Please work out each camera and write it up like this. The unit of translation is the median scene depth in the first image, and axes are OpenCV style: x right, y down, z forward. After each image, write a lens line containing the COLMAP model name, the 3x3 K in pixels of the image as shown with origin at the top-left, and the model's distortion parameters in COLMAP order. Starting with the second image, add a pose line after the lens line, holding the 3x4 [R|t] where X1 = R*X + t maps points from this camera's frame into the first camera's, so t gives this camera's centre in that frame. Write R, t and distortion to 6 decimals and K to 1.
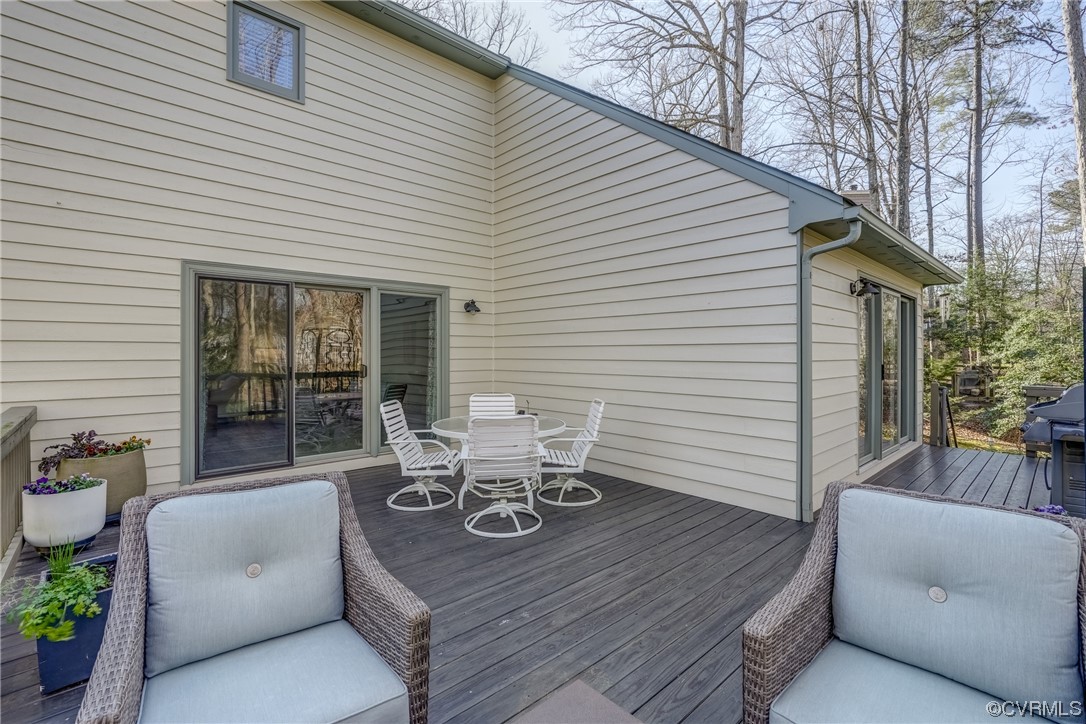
lens RADIAL K [[482.7, 0, 541.2], [0, 482.7, 350.6], [0, 0, 1]] dist [-0.022026, 0.008164]
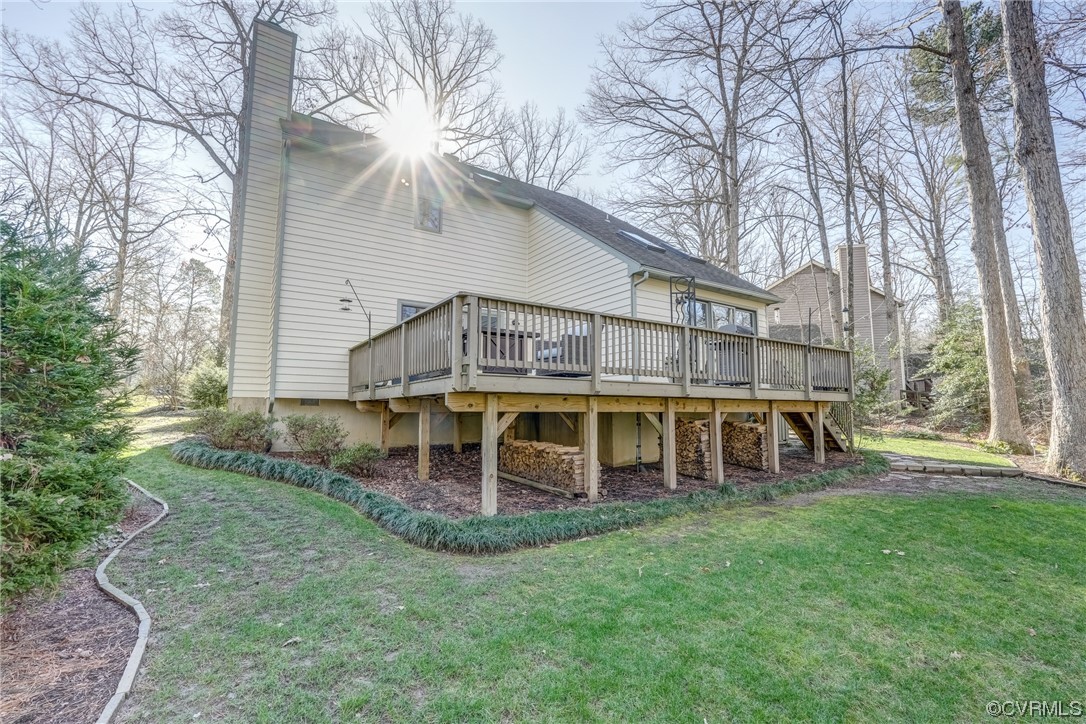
lens RADIAL K [[482.7, 0, 541.2], [0, 482.7, 350.6], [0, 0, 1]] dist [-0.022026, 0.008164]
pose [[0.987560, -0.021905, -0.155710, 0.360636], [0.001828, 0.991782, -0.127926, 0.377889], [0.157233, 0.126050, 0.979484, -1.240030]]
